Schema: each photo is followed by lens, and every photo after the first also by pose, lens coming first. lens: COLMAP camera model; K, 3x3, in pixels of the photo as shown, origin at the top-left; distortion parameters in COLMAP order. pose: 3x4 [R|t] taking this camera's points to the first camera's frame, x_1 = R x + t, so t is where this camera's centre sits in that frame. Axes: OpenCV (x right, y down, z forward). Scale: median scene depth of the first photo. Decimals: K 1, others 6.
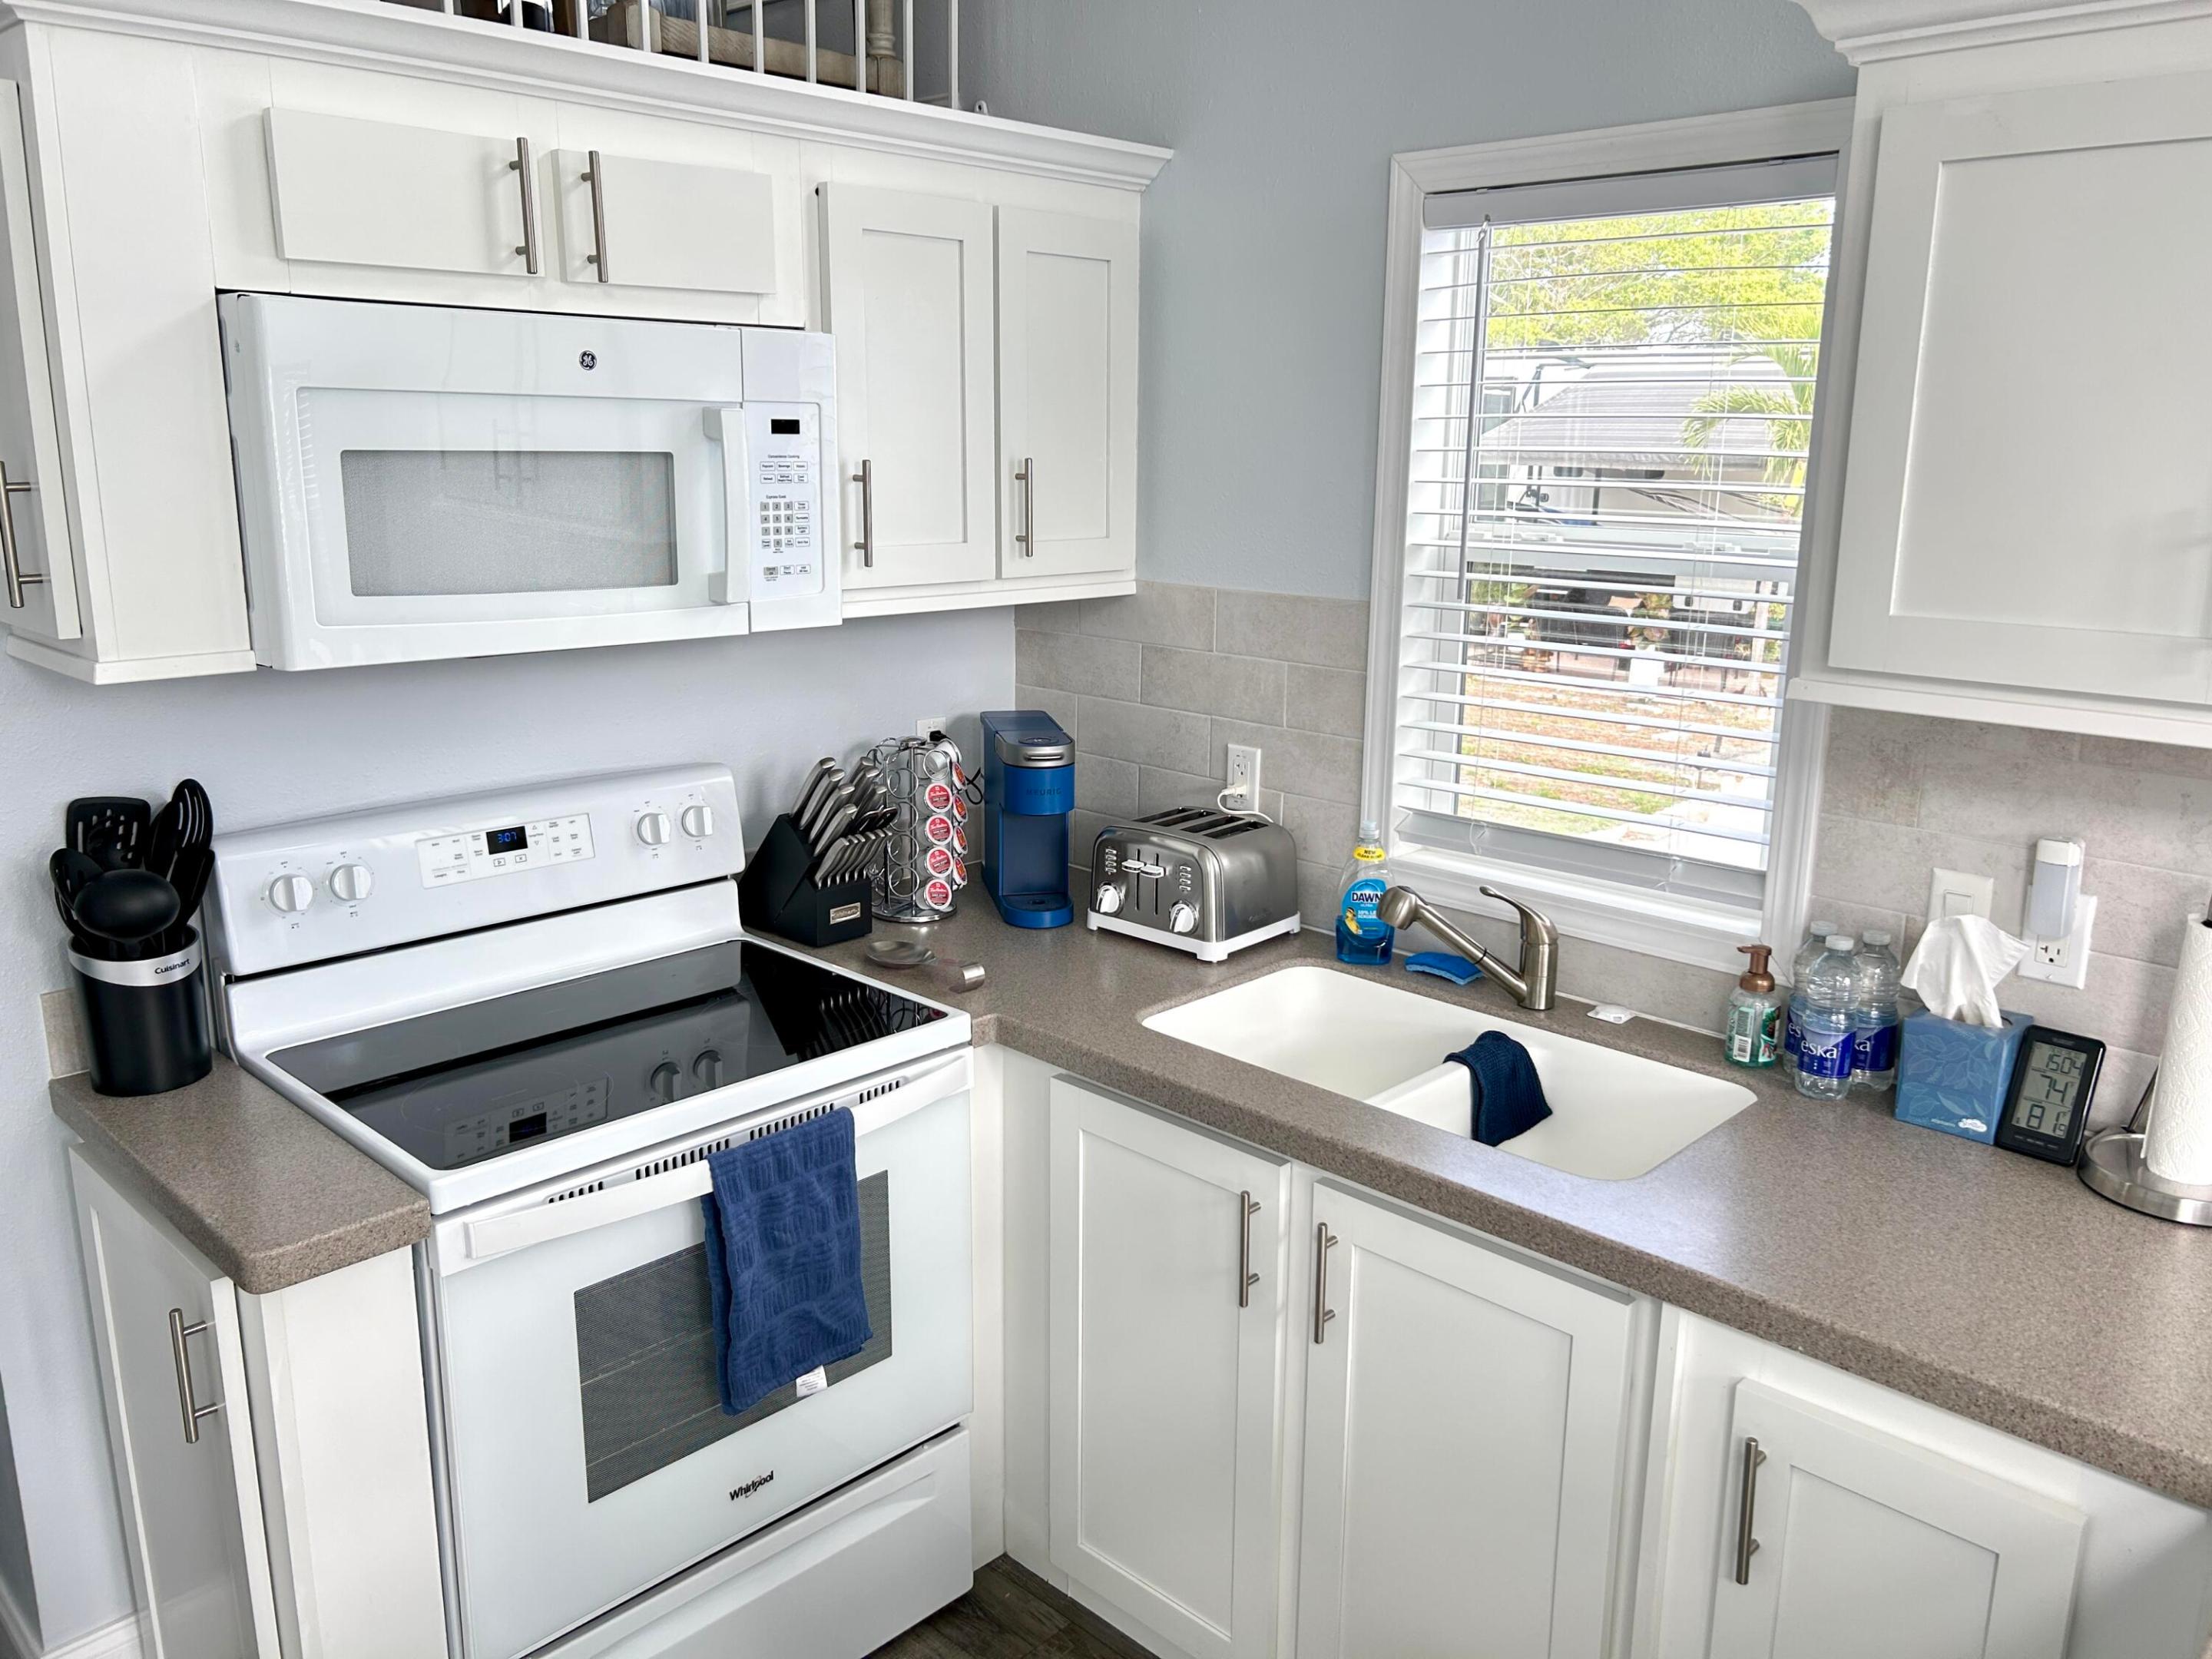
lens RADIAL K [[1667.8, 0, 1105.8], [0, 1667.8, 818.2], [0, 0, 1]] dist [0.044876, -0.046660]
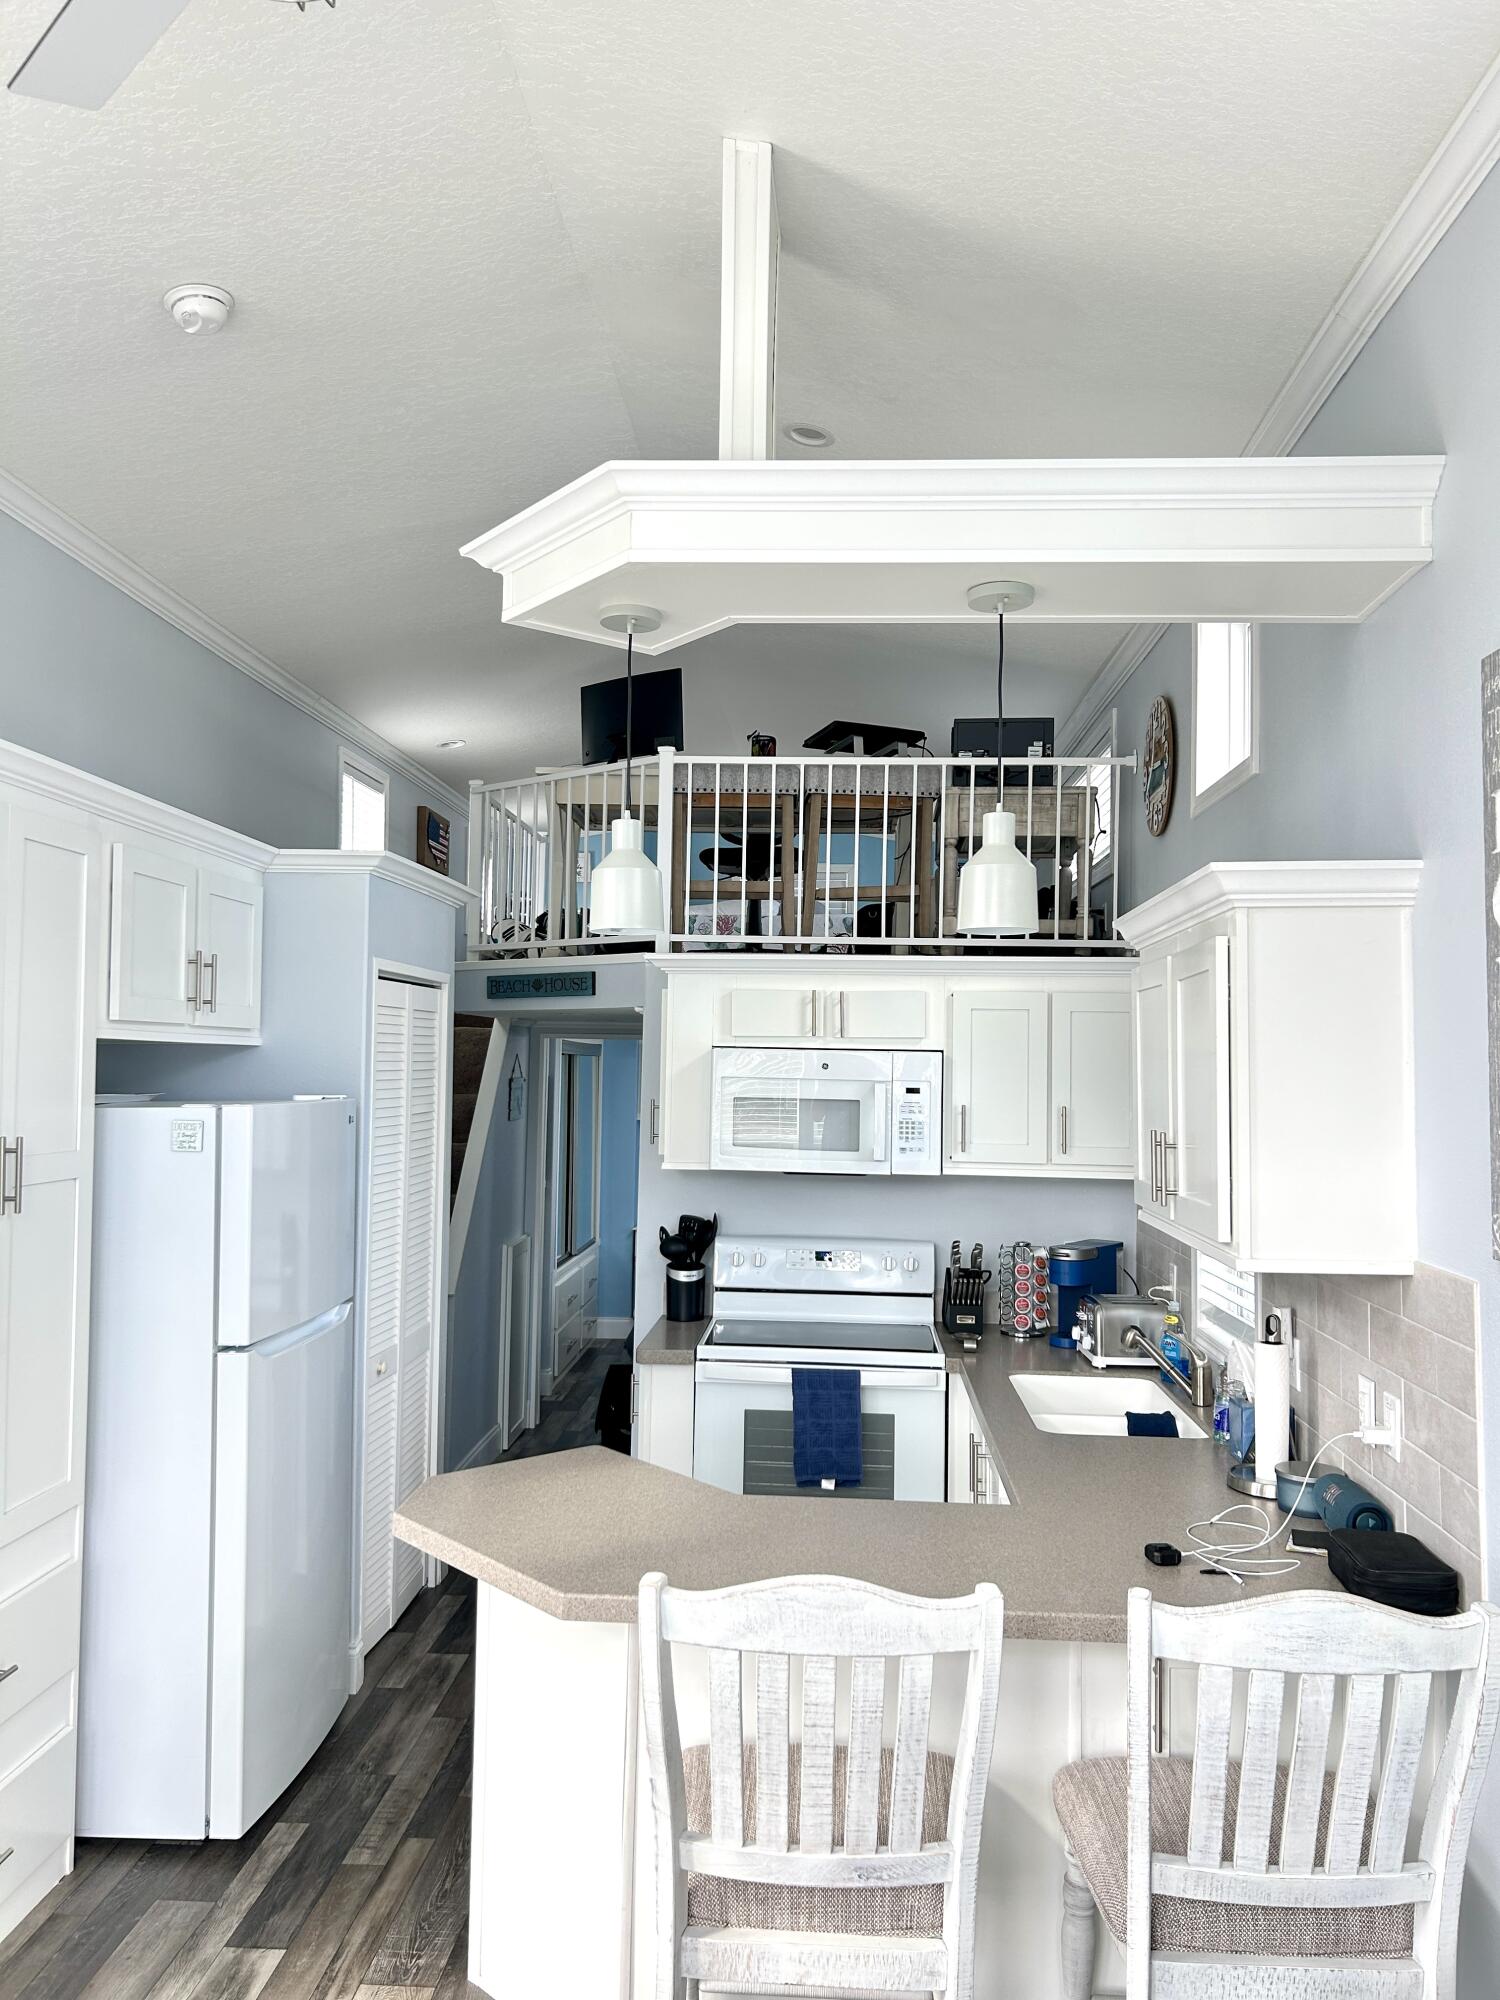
lens RADIAL K [[1508.0, 0, 738.6], [0, 1508.0, 992.0], [0, 0, 1]] dist [0.044876, -0.046660]
pose [[0.639773, -0.032637, -0.767871, 1.369041], [-0.180904, 0.964632, -0.191725, 0.093735], [0.746970, 0.261571, 0.611241, -0.570731]]
